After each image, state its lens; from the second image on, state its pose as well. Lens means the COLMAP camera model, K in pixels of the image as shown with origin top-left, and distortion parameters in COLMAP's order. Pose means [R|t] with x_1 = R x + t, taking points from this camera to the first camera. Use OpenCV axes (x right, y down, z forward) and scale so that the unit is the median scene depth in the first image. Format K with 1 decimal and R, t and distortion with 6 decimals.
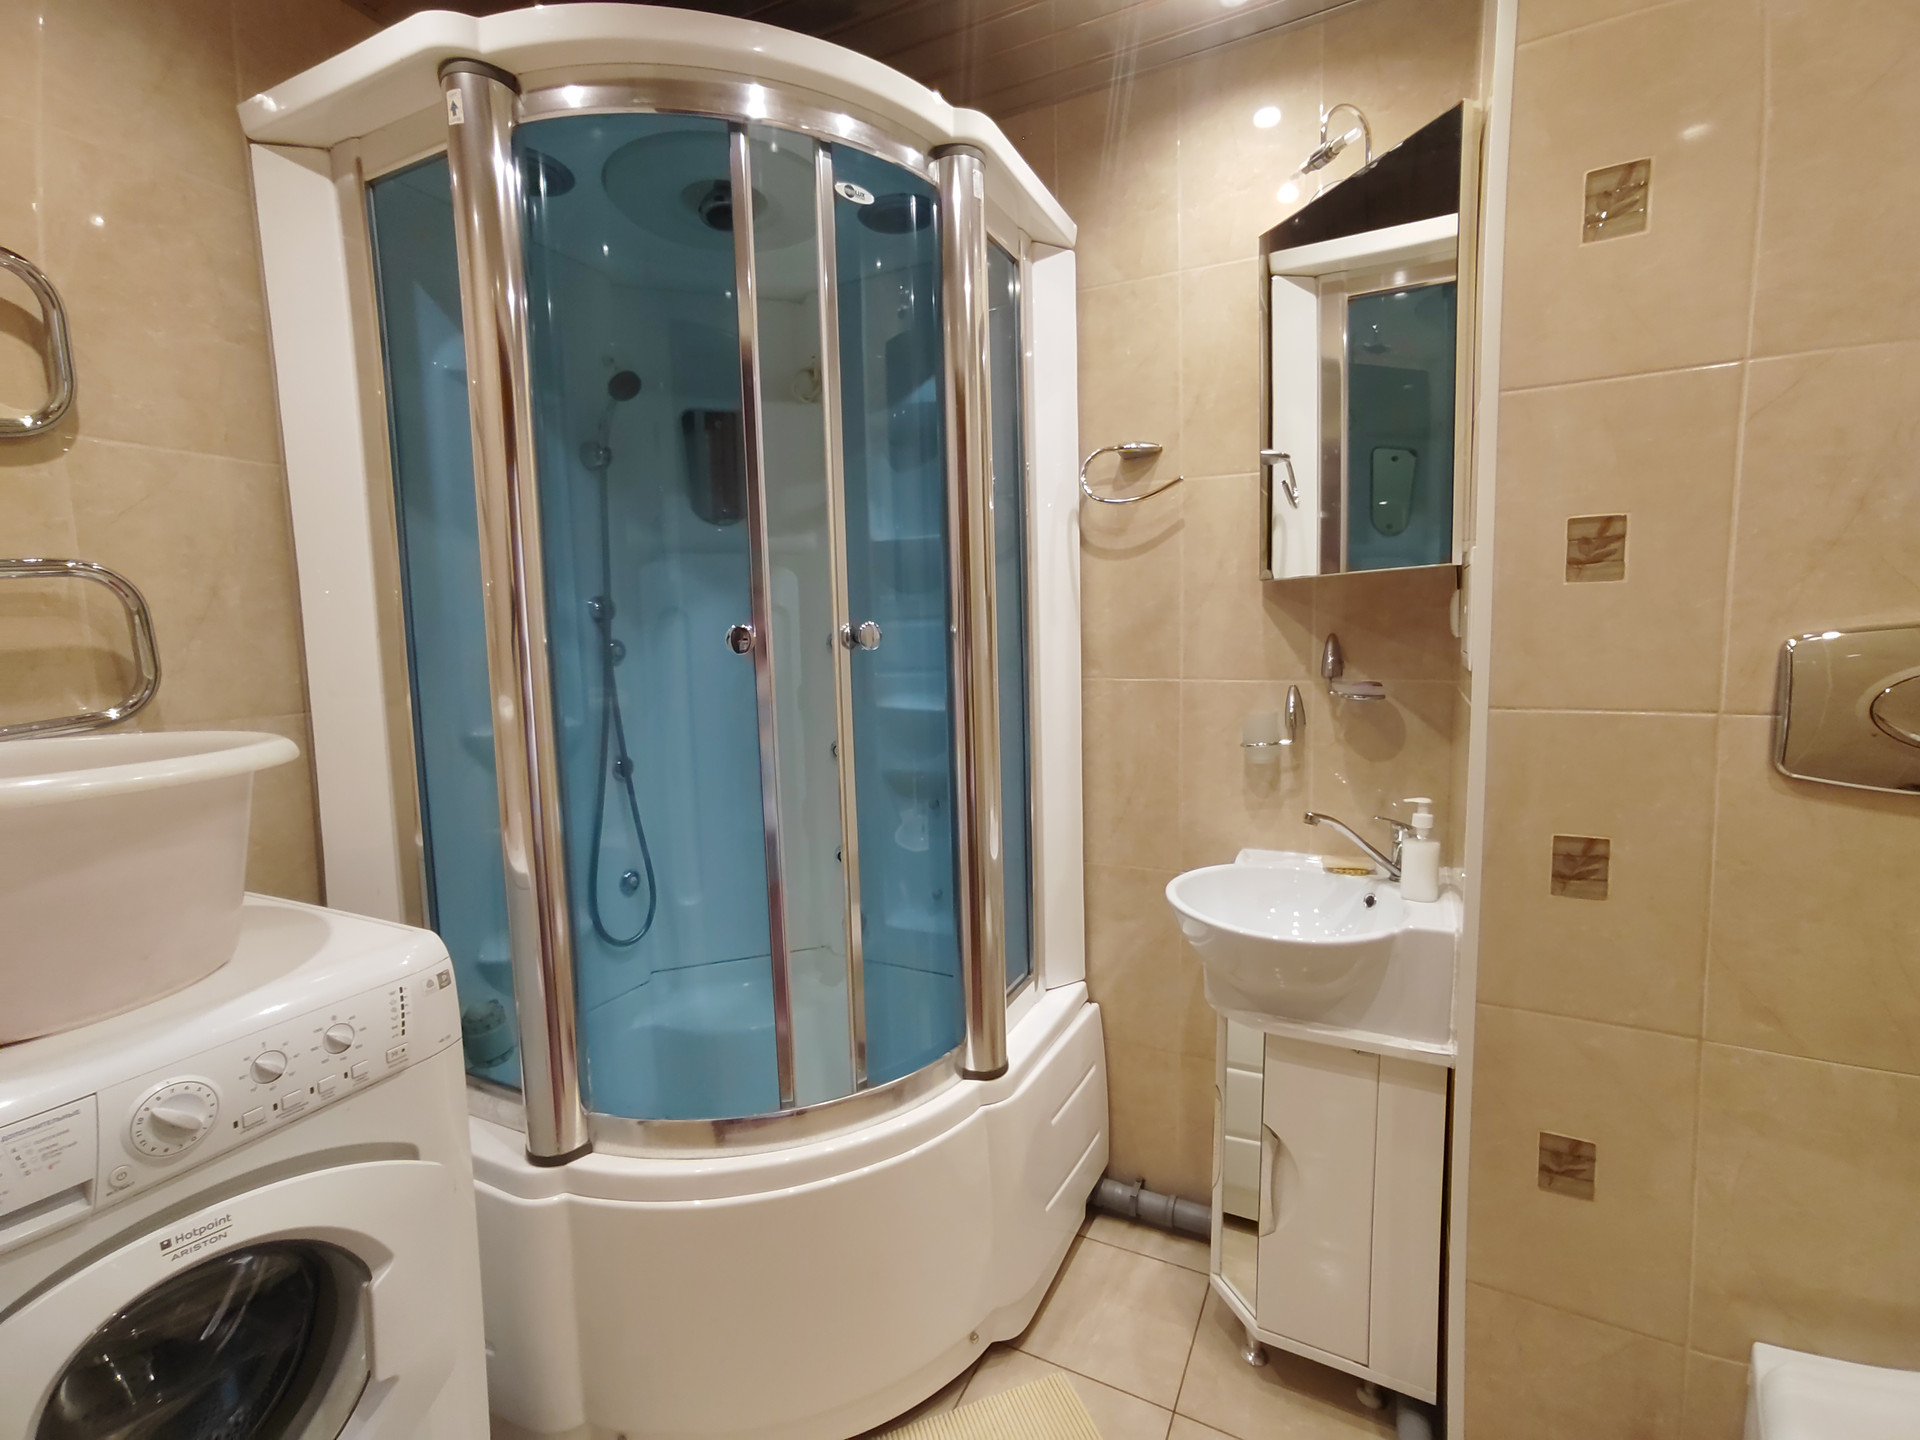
lens RADIAL K [[882.5, 0, 959.8], [0, 882.5, 709.1], [0, 0, 1]] dist [-0.050087, 0.042834]
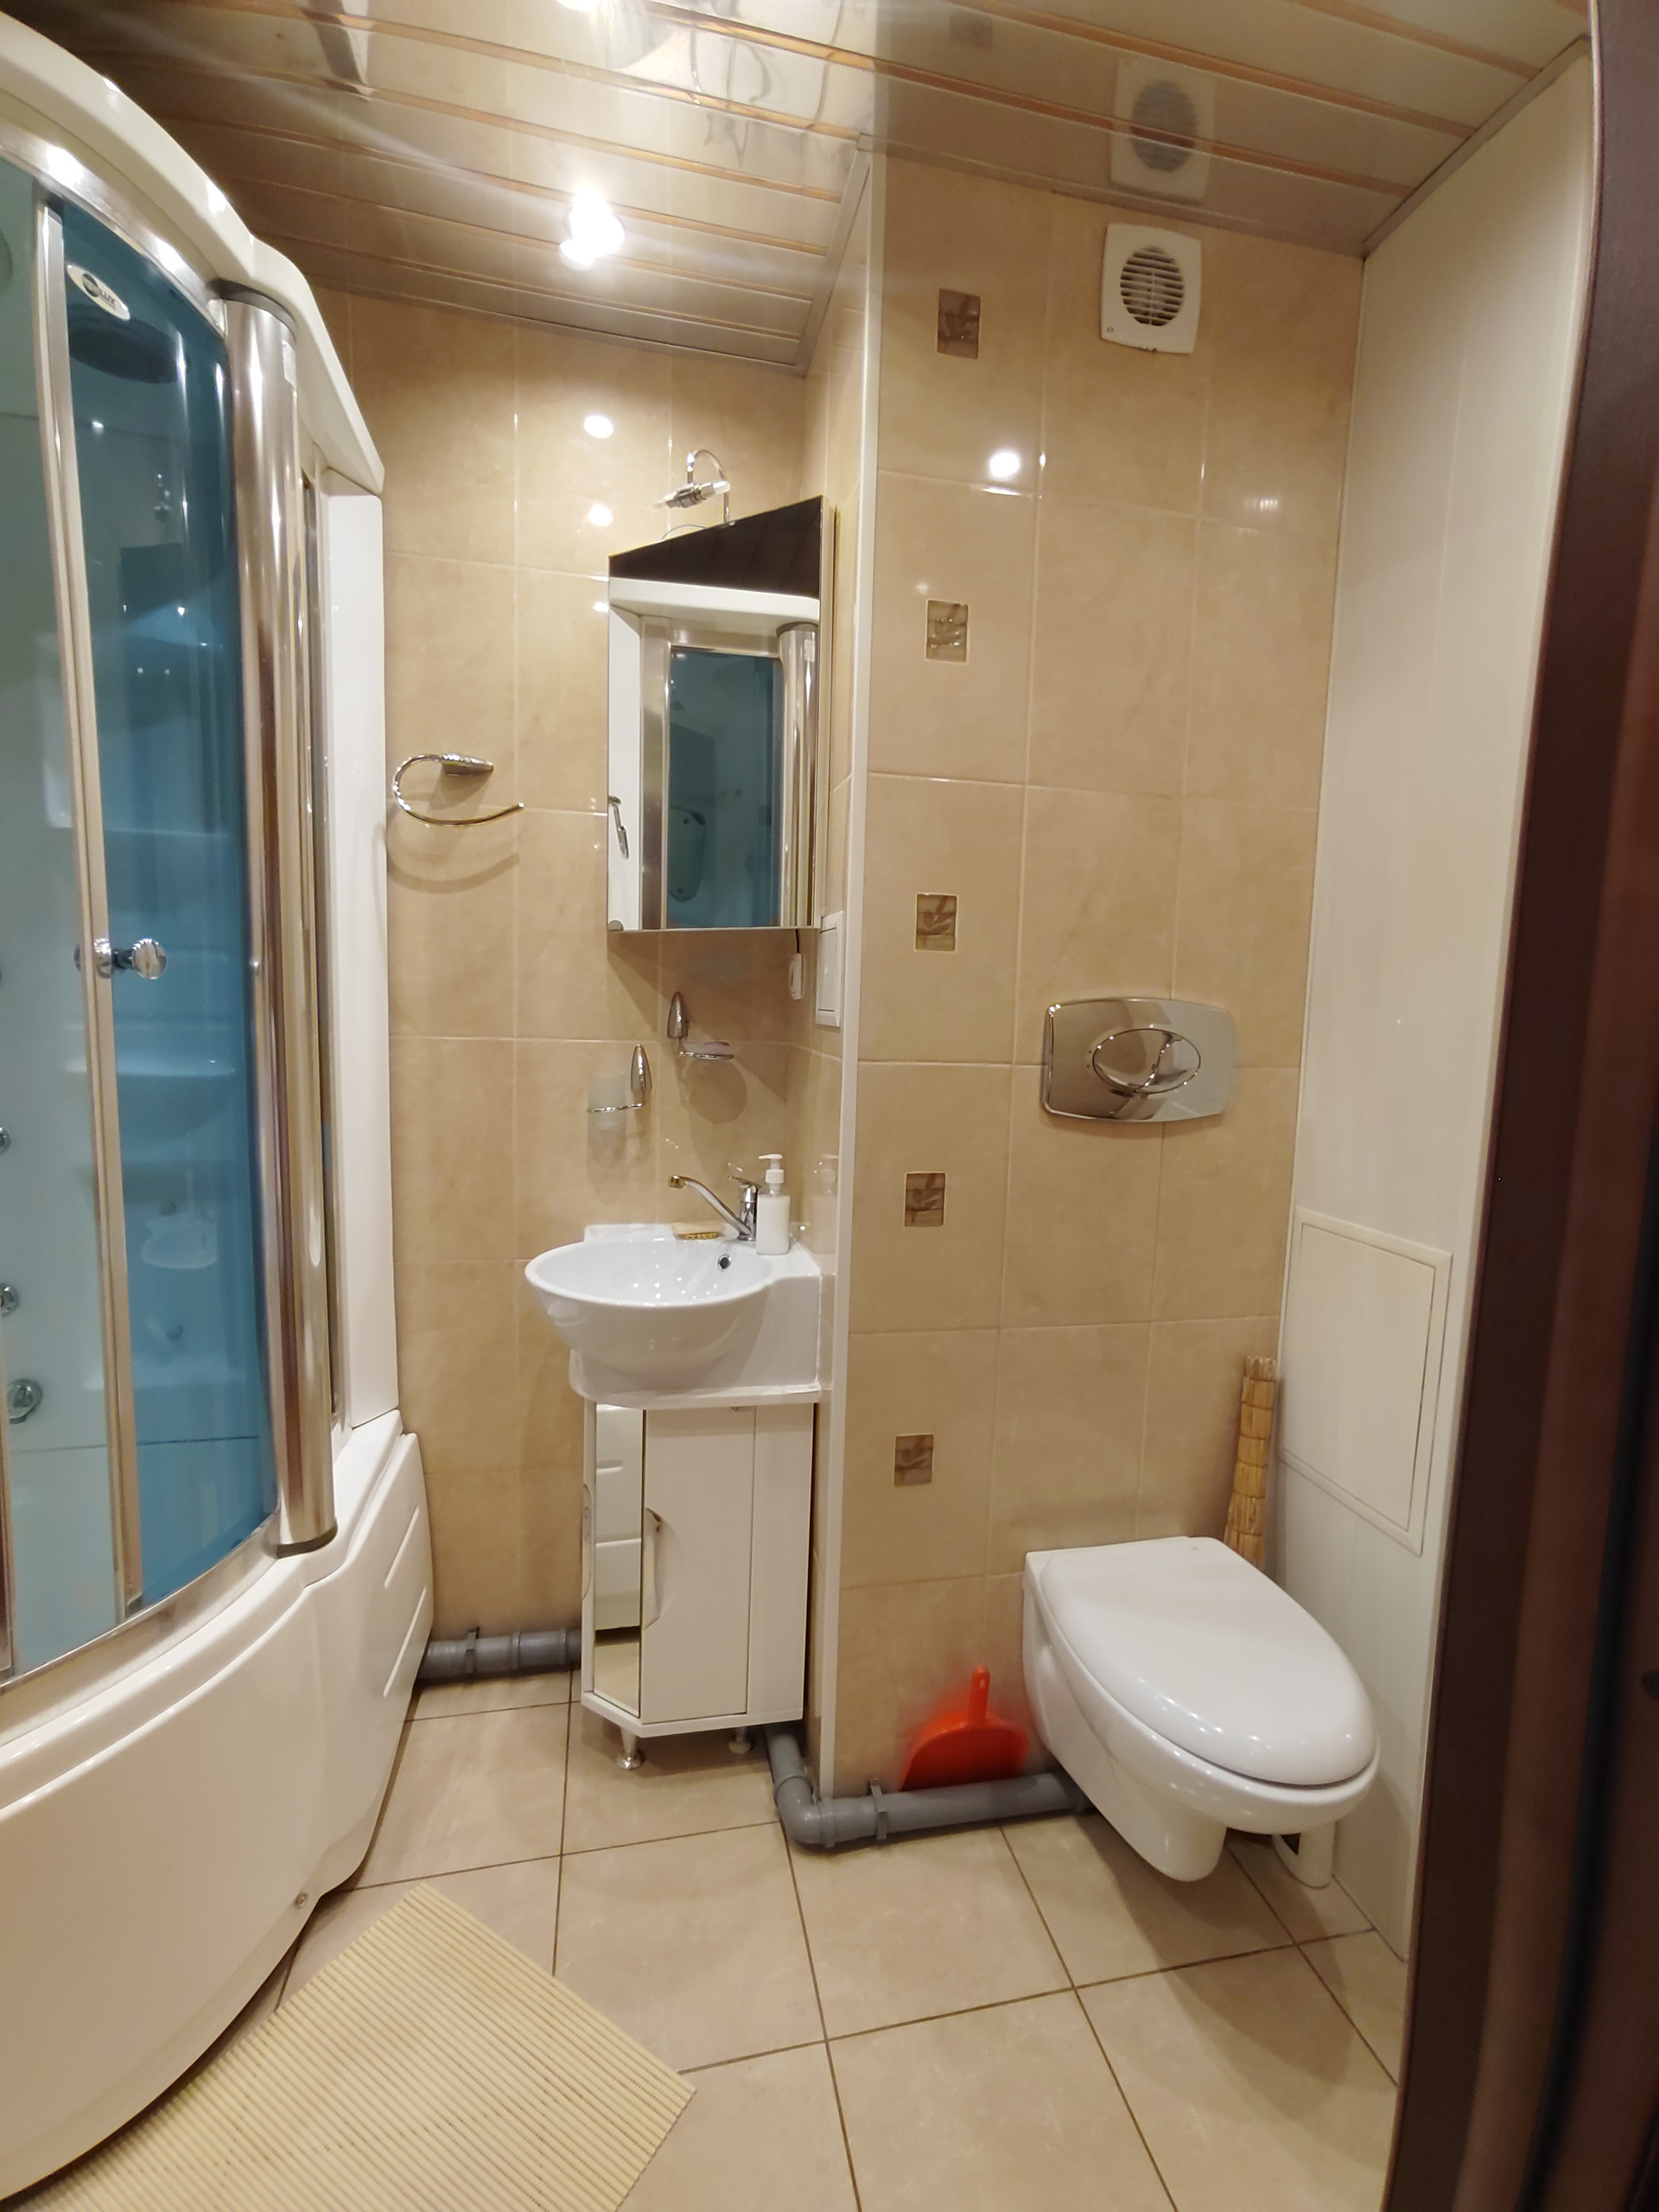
lens RADIAL K [[1016.7, 0, 835.5], [0, 1016.7, 1107.1], [0, 0, 1]] dist [-0.050087, 0.042834]
pose [[0.769573, -0.021082, 0.638210, -0.173515], [0.014264, 0.999773, 0.015826, 0.027696], [-0.638399, -0.003076, 0.769699, 0.031516]]
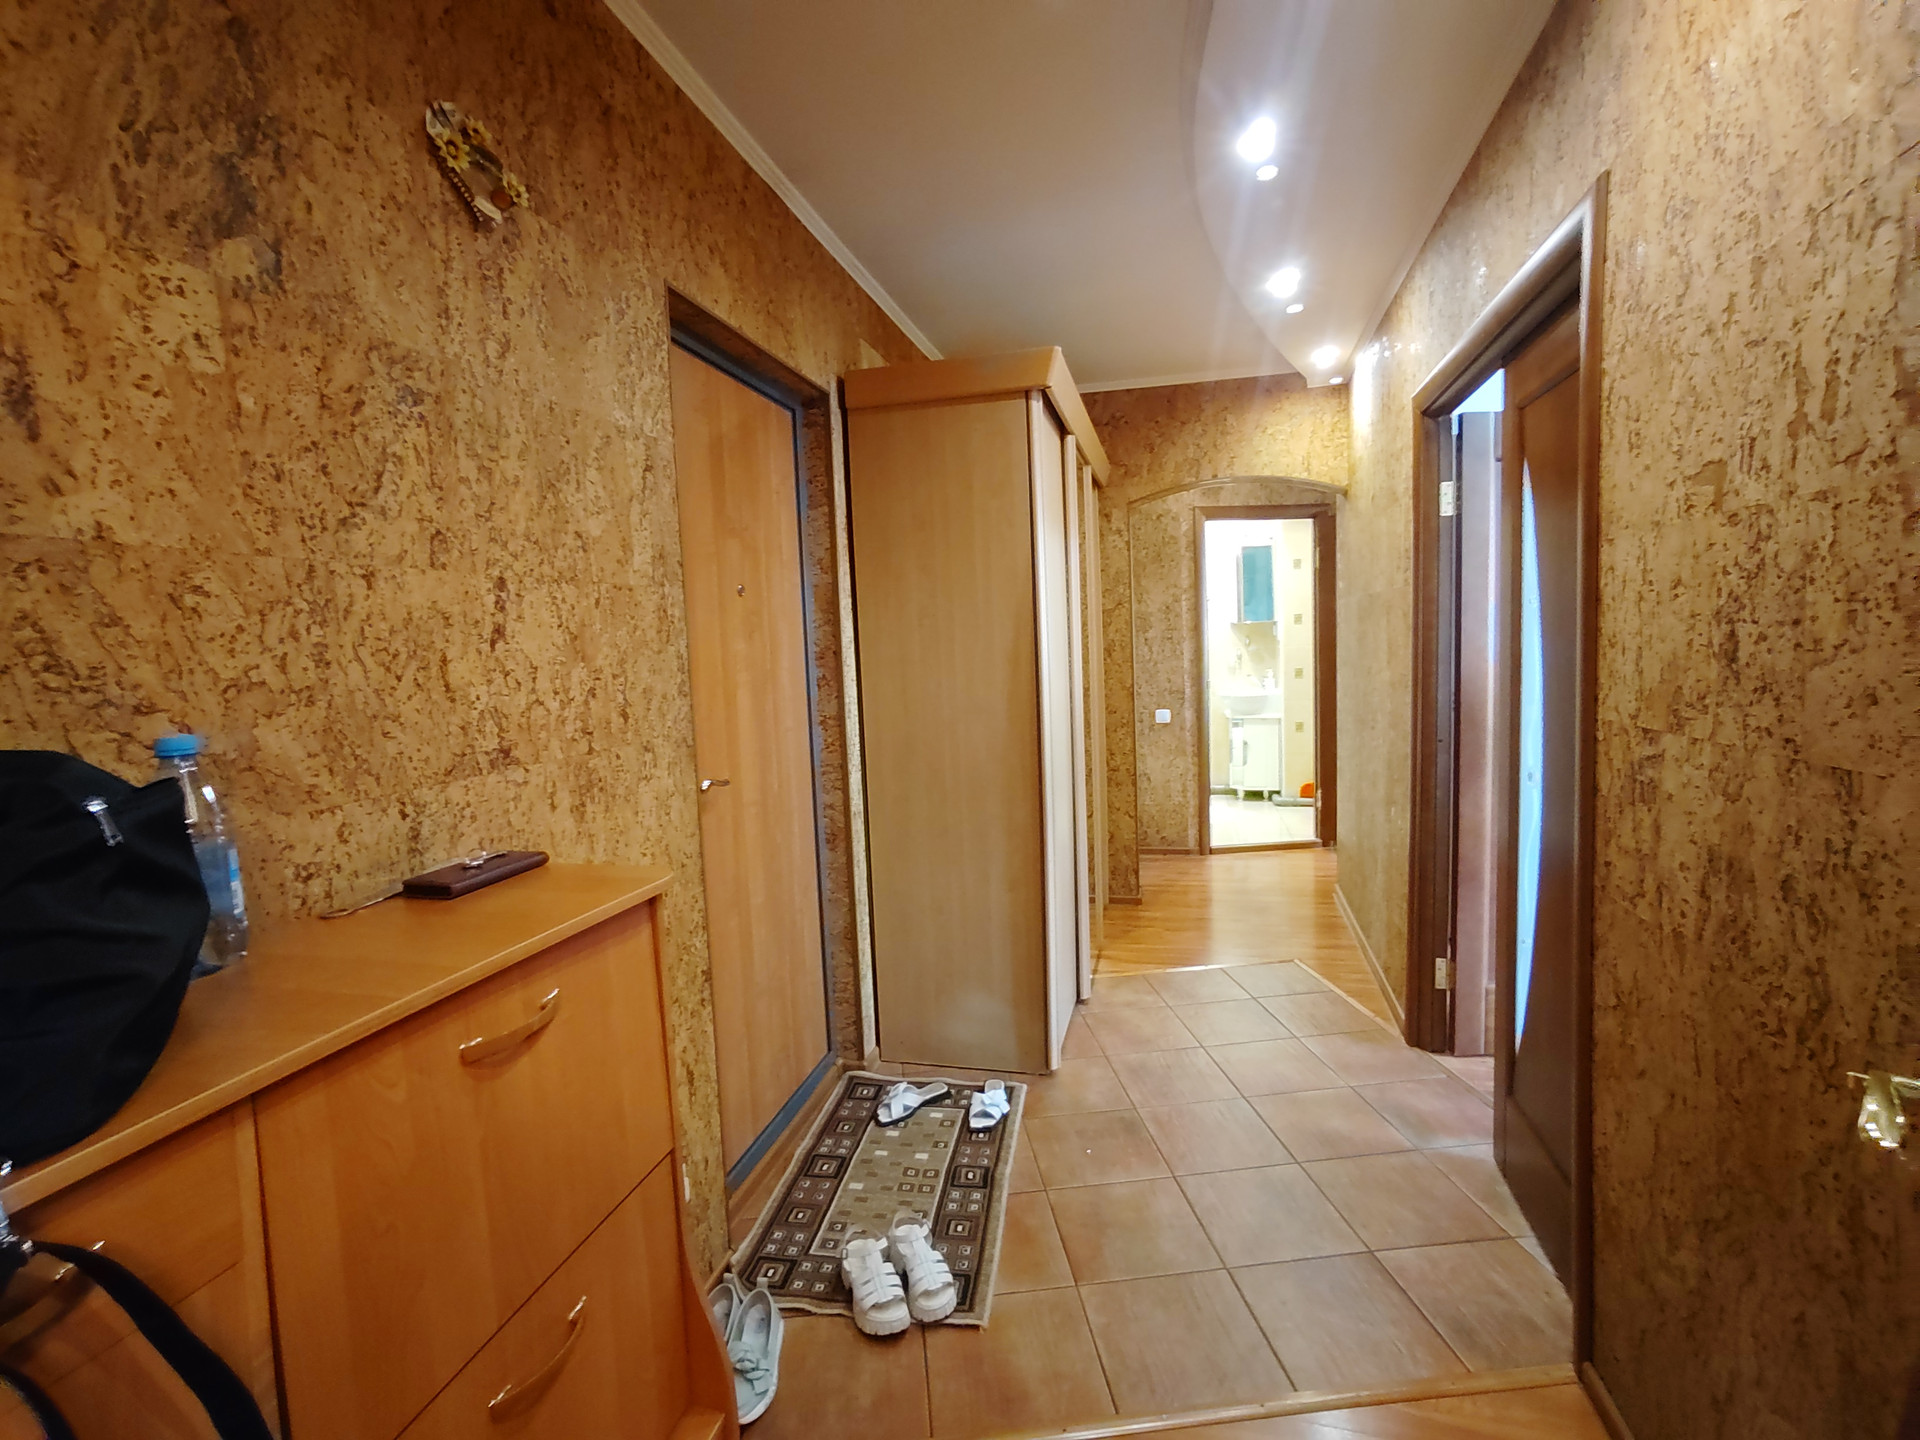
lens RADIAL K [[882.5, 0, 959.8], [0, 882.5, 709.1], [0, 0, 1]] dist [-0.050087, 0.042834]
pose [[0.975337, -0.032073, 0.218376, -2.124524], [0.037423, 0.999091, -0.020408, 0.347132], [-0.217523, 0.028077, 0.975651, -3.223288]]
